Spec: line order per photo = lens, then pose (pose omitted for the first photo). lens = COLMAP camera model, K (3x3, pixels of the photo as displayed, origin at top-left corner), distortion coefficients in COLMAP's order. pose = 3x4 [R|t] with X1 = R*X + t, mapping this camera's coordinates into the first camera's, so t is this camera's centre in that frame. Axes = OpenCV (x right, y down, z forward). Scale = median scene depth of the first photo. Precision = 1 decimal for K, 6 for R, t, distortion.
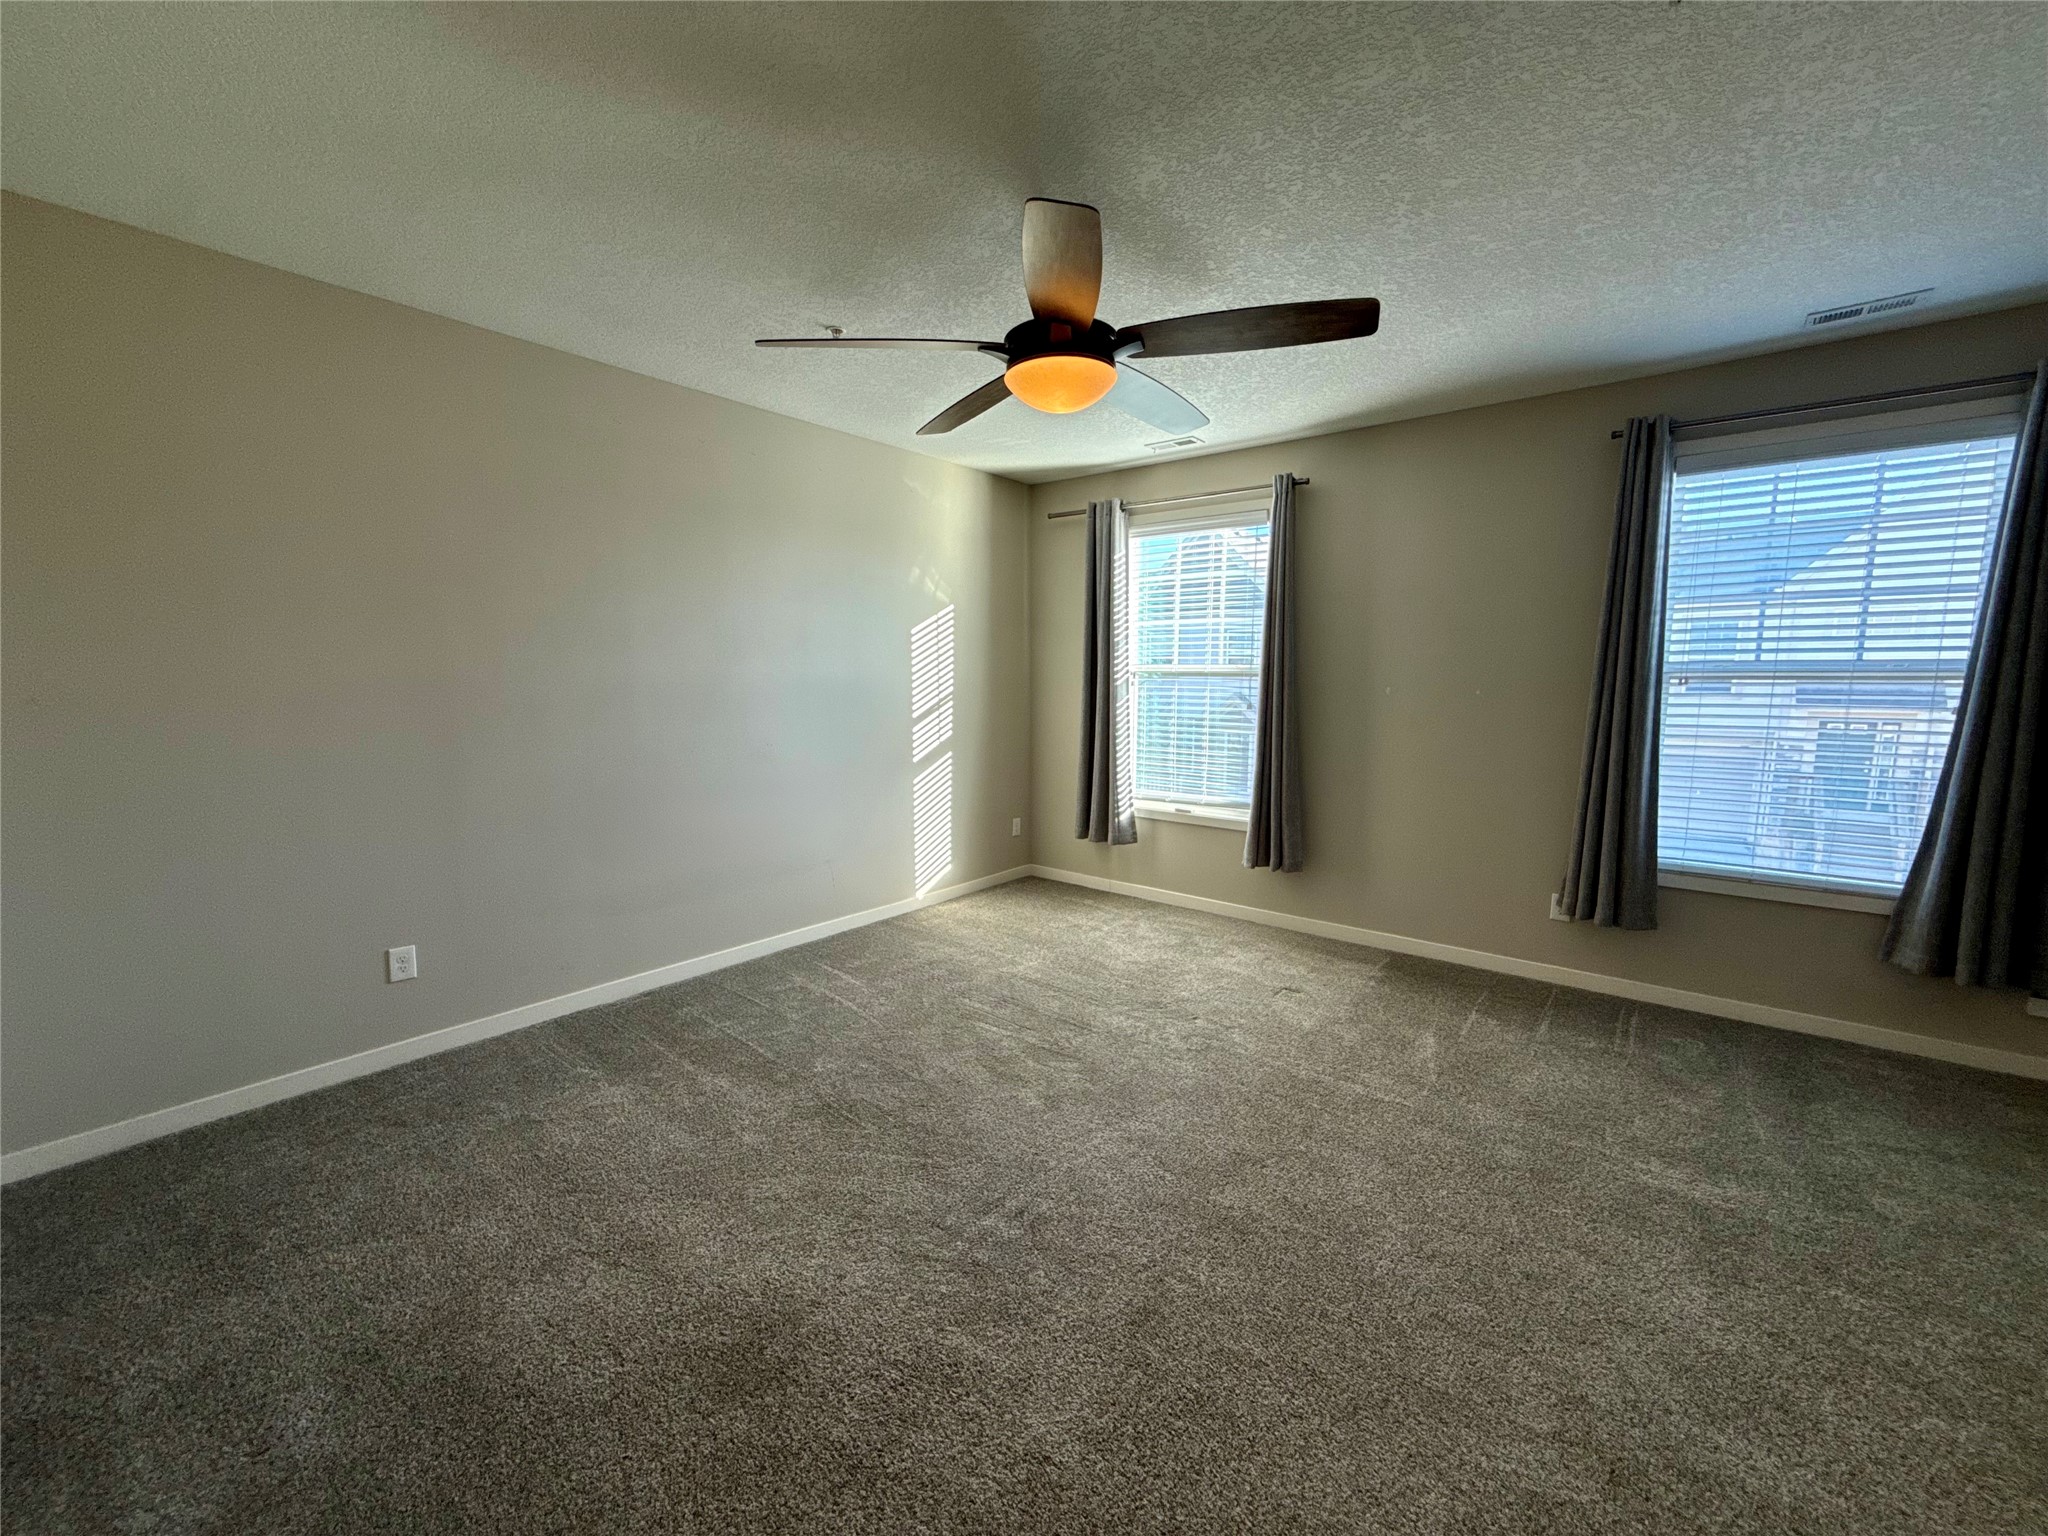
lens RADIAL K [[814.9, 0, 1019.3], [0, 814.9, 769.7], [0, 0, 1]] dist [0.002981, -0.000144]
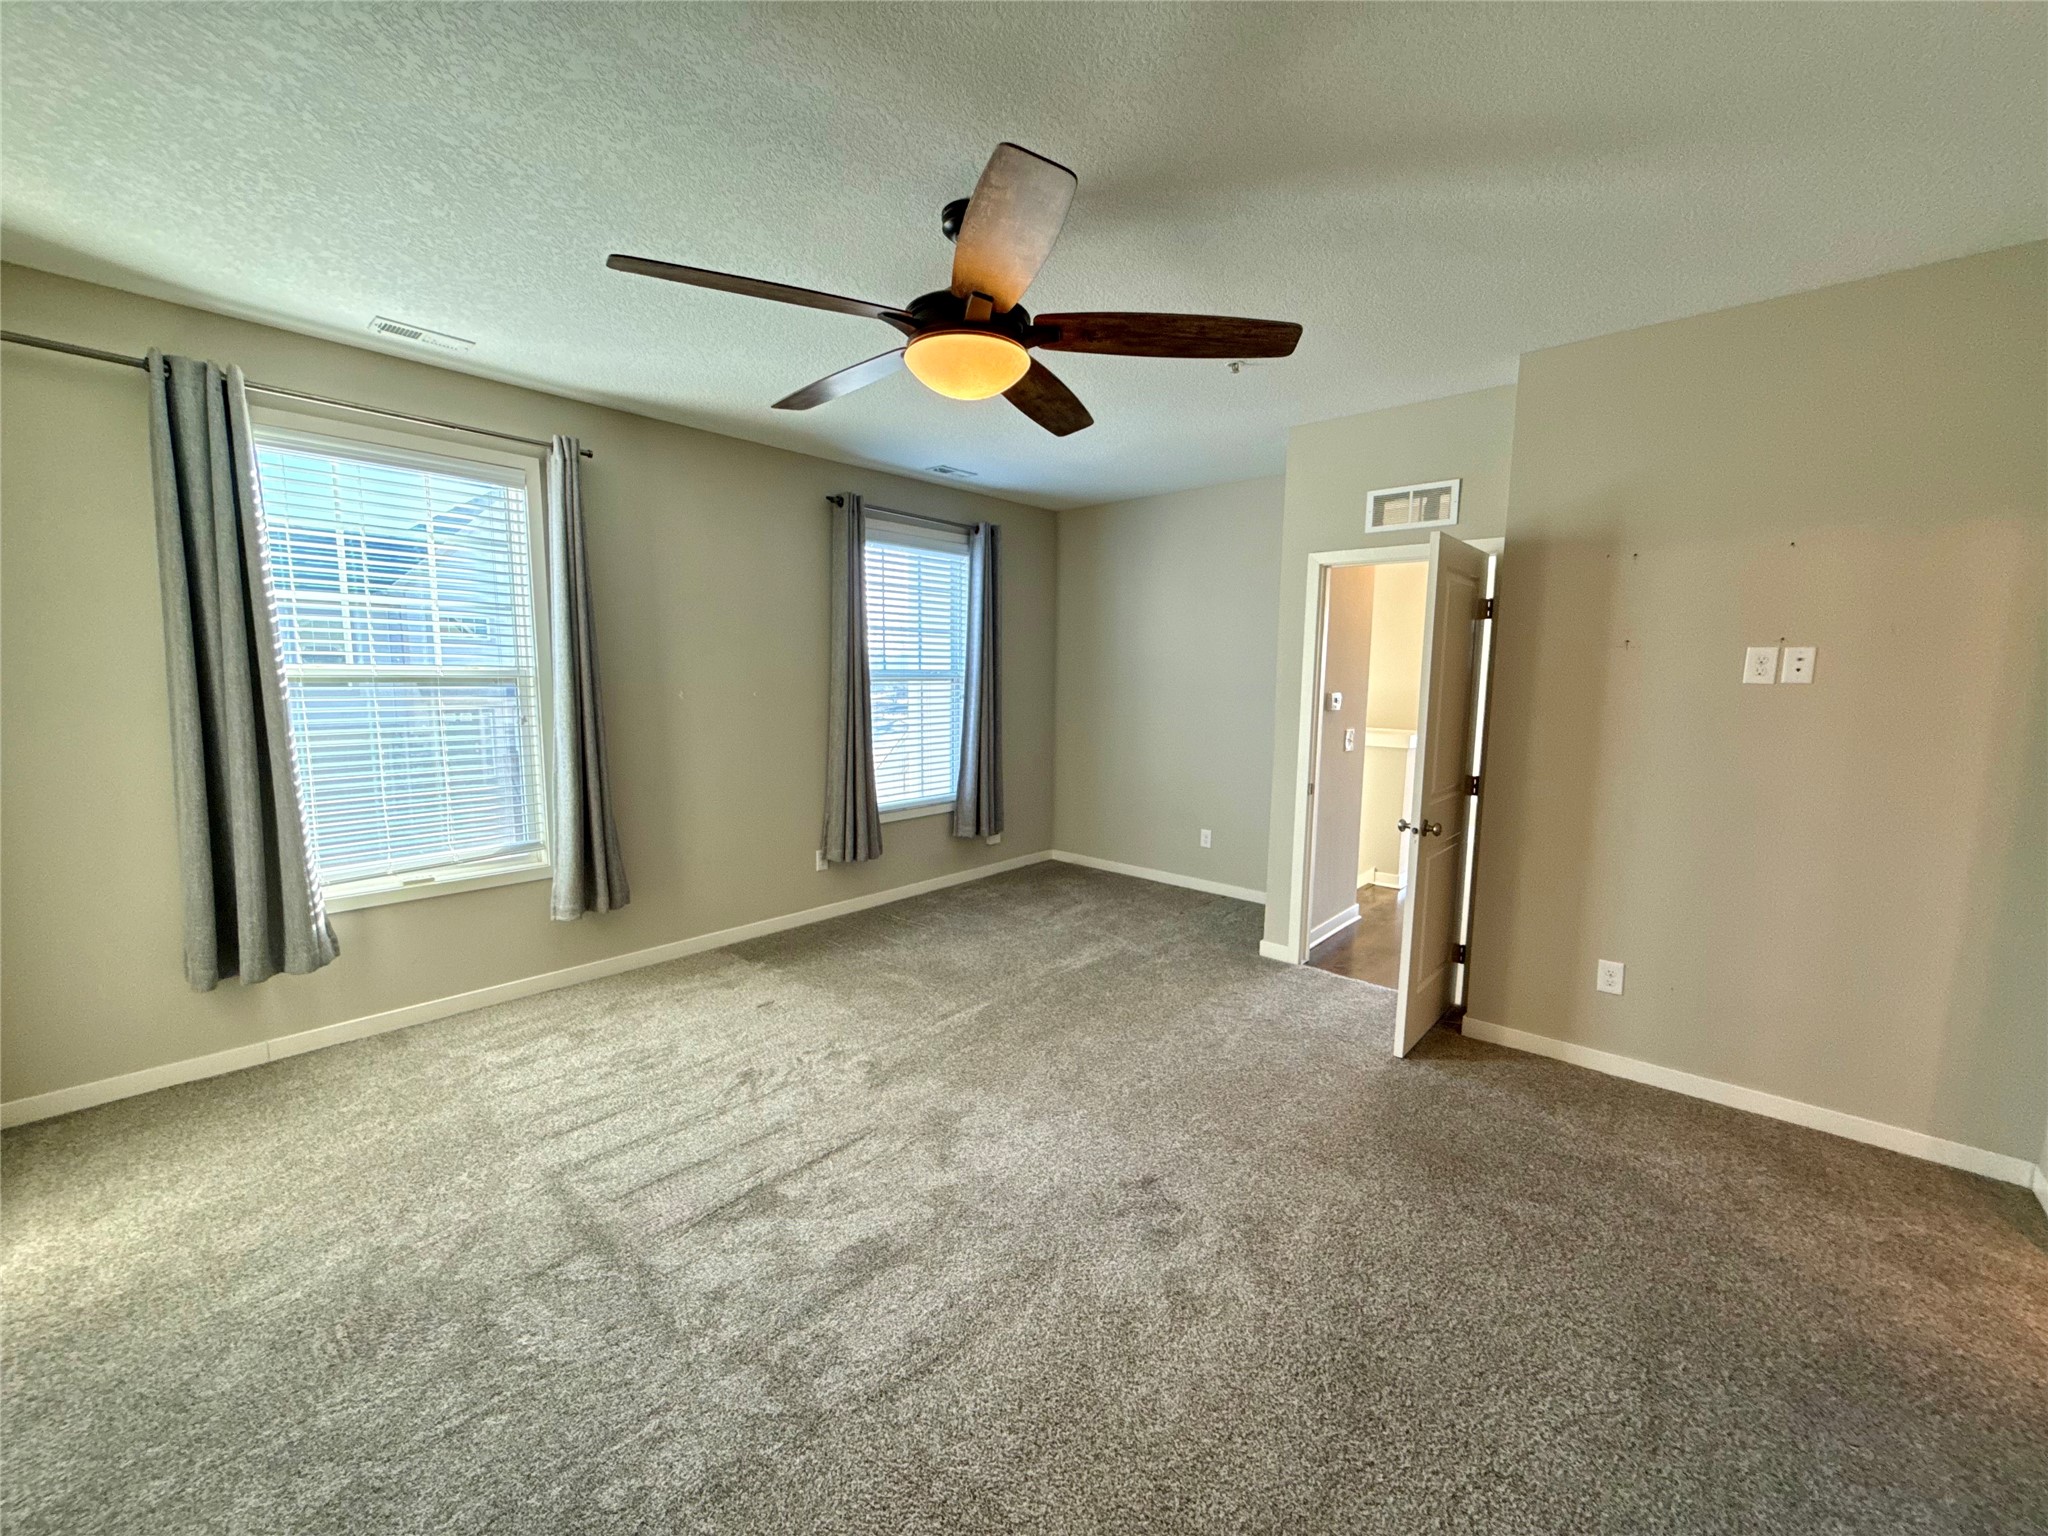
lens RADIAL K [[814.9, 0, 1020.7], [0, 814.9, 766.0], [0, 0, 1]] dist [0.002981, -0.000144]
pose [[0.048093, -0.115629, 0.992128, -0.515958], [0.111485, 0.987692, 0.109708, -0.074052], [-0.992602, 0.105332, 0.060392, 0.535014]]
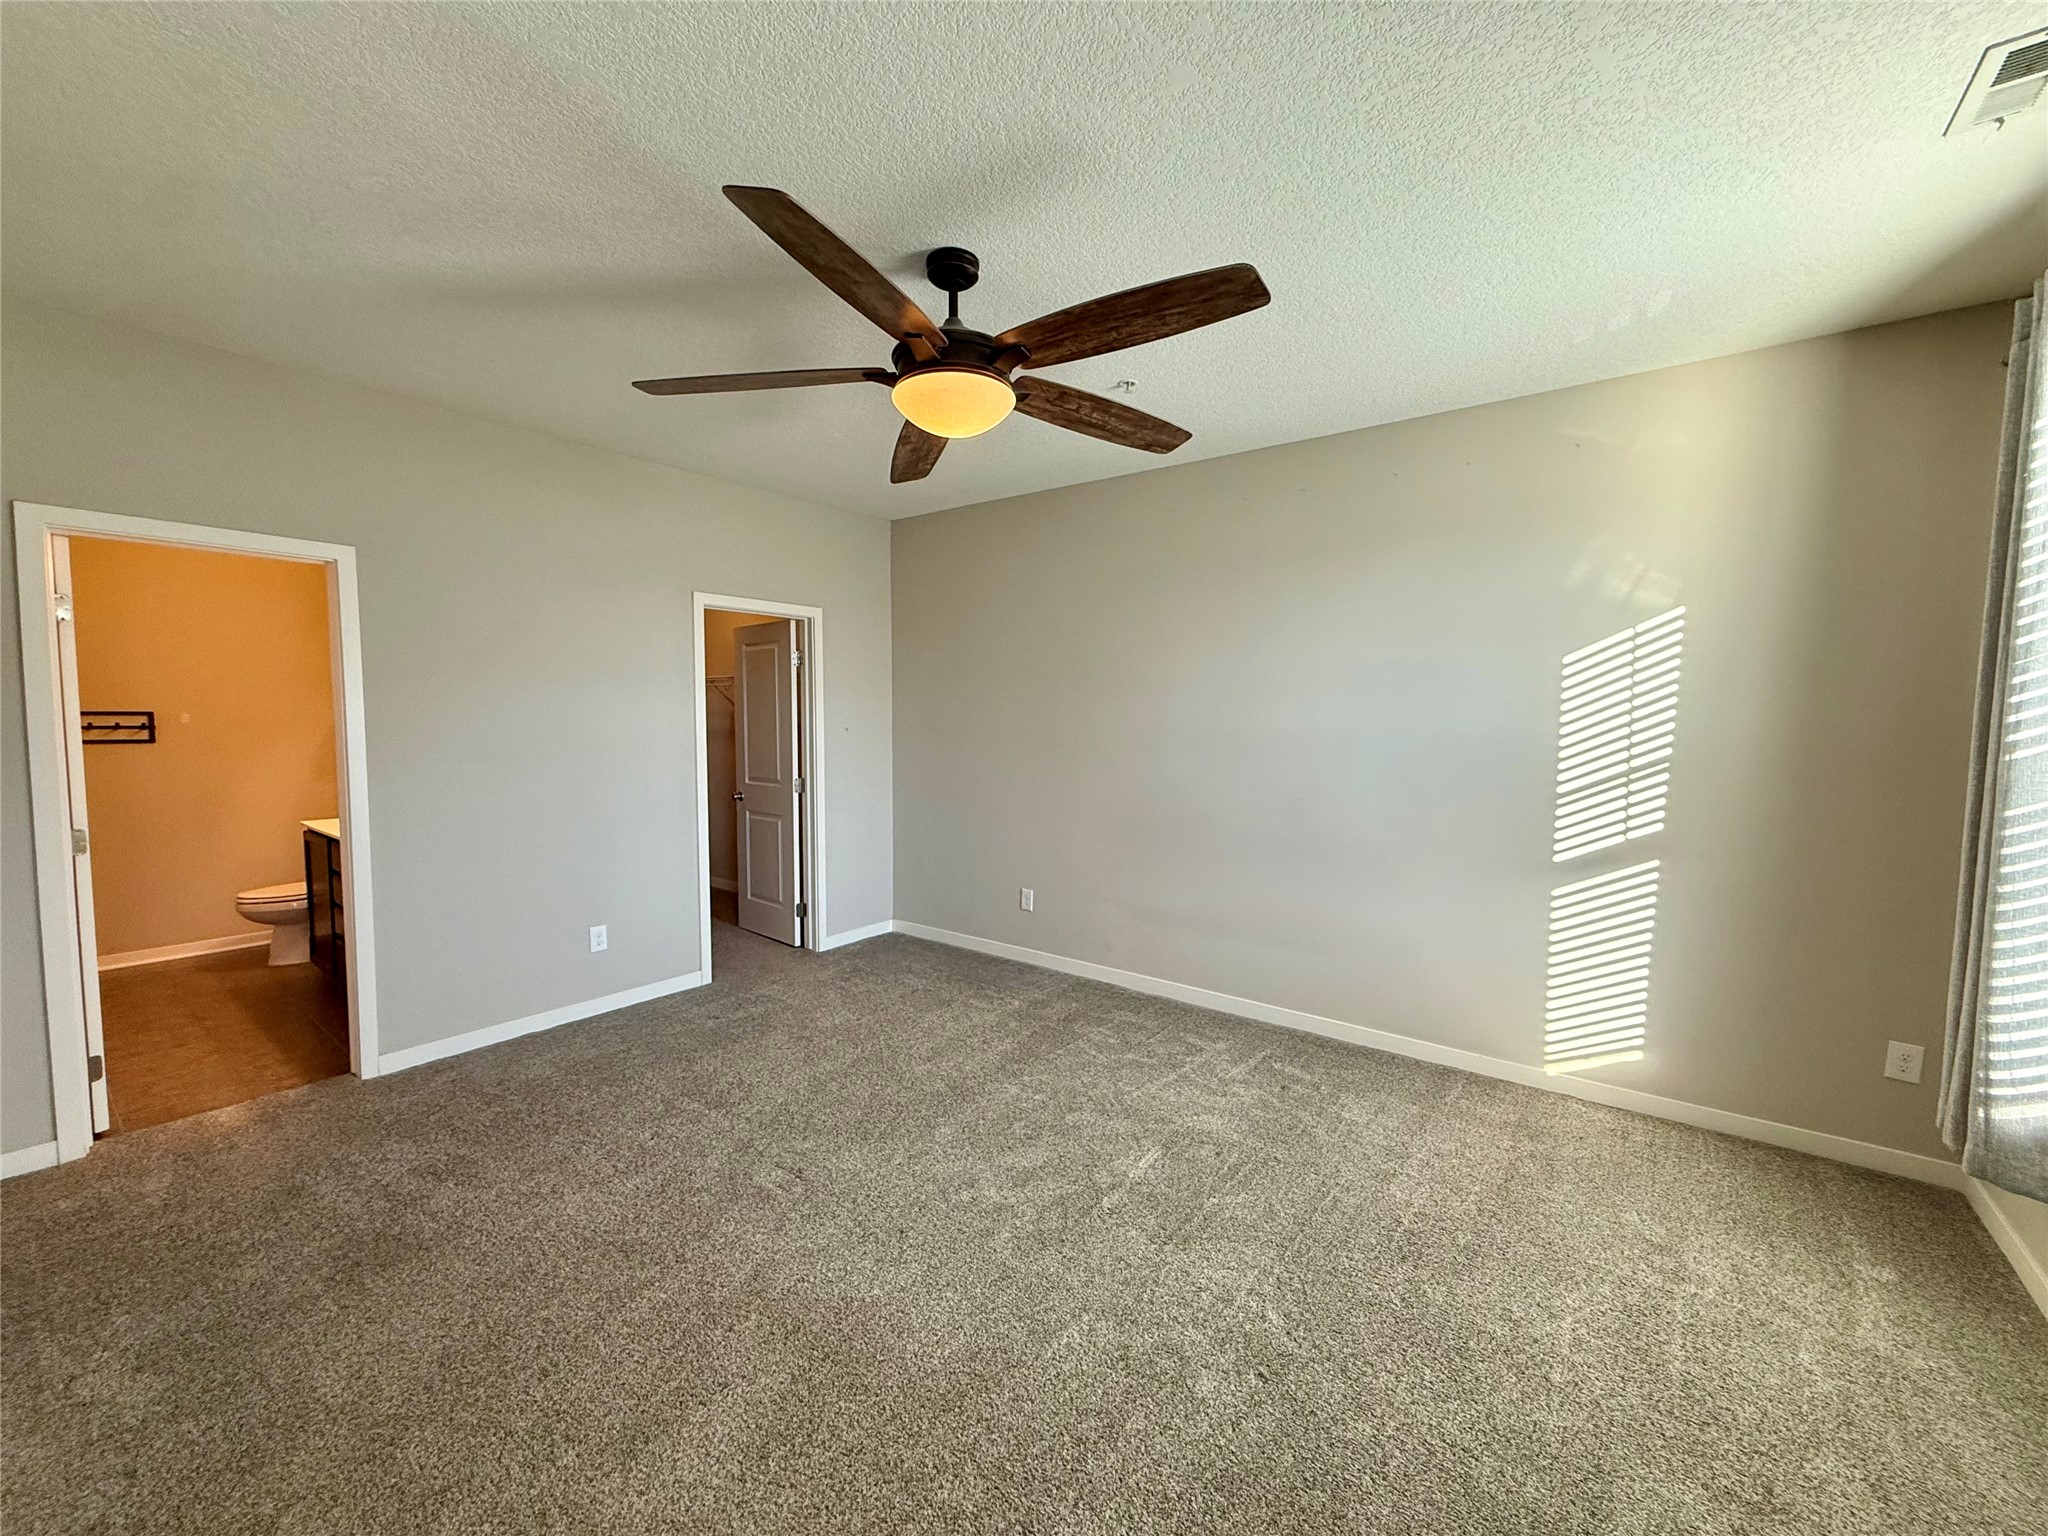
lens RADIAL K [[814.9, 0, 1021.7], [0, 814.9, 771.7], [0, 0, 1]] dist [0.002981, -0.000144]
pose [[0.032856, 0.065131, -0.997336, 0.572706], [-0.130159, 0.989655, 0.060342, -0.073145], [0.990949, 0.127830, 0.040994, 0.629402]]
